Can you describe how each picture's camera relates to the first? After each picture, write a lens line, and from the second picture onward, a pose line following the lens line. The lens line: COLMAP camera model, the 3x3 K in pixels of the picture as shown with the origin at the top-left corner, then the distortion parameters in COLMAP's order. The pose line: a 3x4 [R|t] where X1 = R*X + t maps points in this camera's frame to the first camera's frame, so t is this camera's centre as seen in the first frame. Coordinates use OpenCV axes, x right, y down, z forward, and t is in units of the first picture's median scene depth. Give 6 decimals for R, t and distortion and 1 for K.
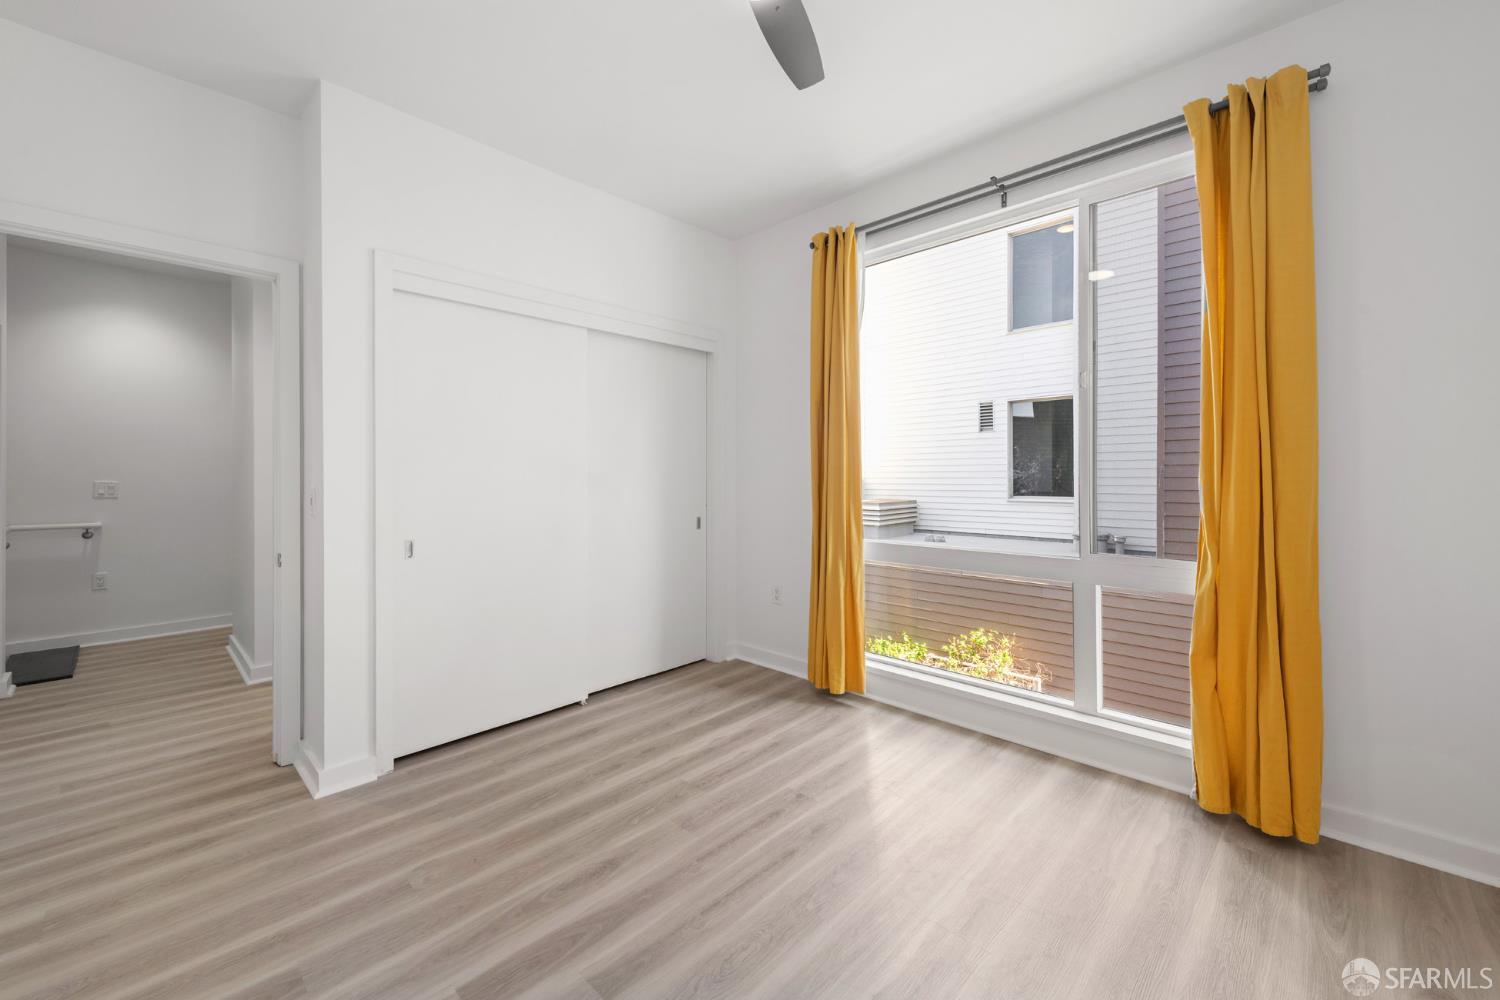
lens RADIAL K [[588.5, 0, 758.5], [0, 588.5, 479.9], [0, 0, 1]] dist [0.009788, -0.002255]
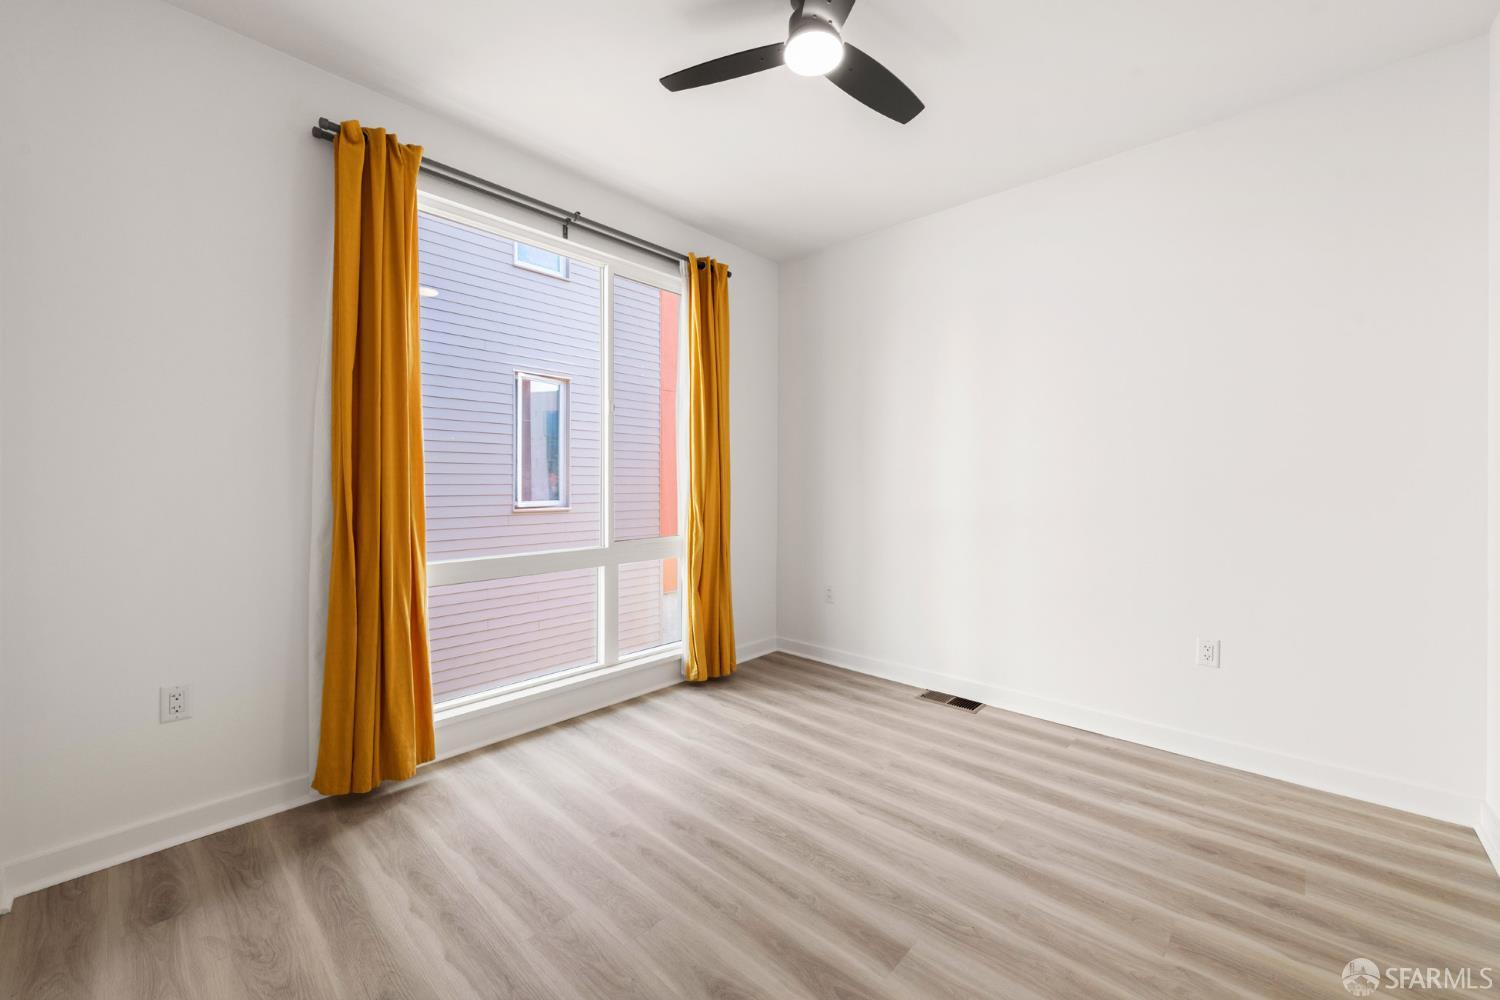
lens RADIAL K [[588.5, 0, 758.2], [0, 588.5, 484.9], [0, 0, 1]] dist [0.009788, -0.002255]
pose [[-0.015234, 0.000844, 0.999884, -0.942090], [0.005362, 0.999985, -0.000763, 0.004317], [-0.999870, 0.005350, -0.015239, 0.892297]]
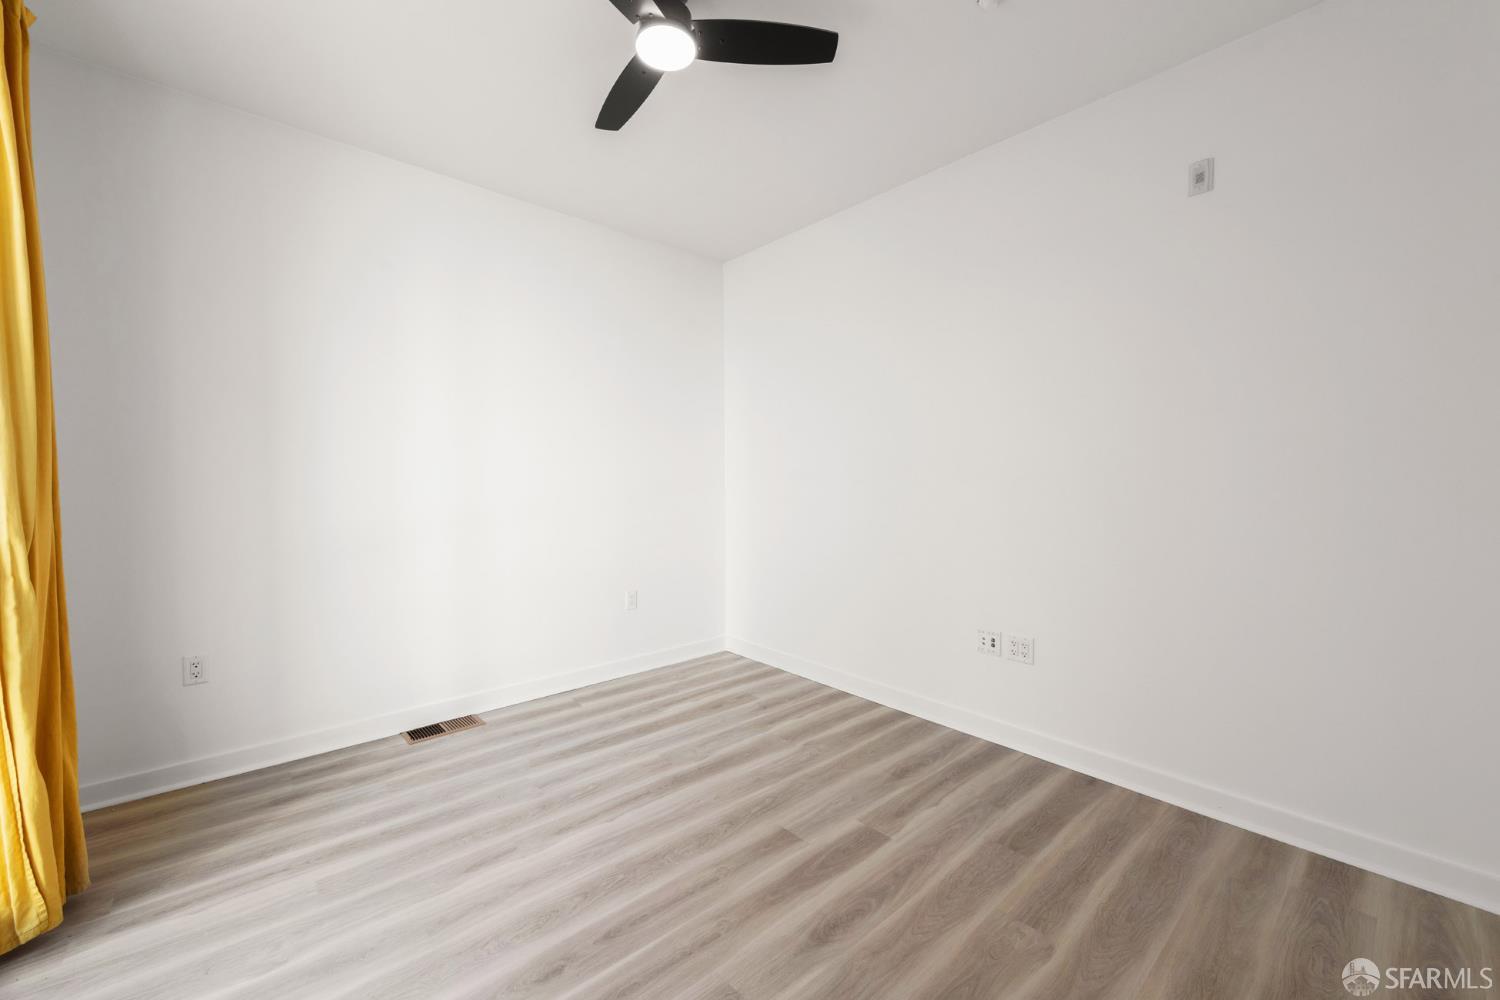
lens RADIAL K [[588.5, 0, 749.4], [0, 588.5, 499.1], [0, 0, 1]] dist [0.009788, -0.002255]
pose [[-0.995635, 0.006434, 0.093108, -0.216109], [0.009862, 0.999288, 0.036410, -0.012597], [-0.092807, 0.037169, -0.994990, 1.710505]]
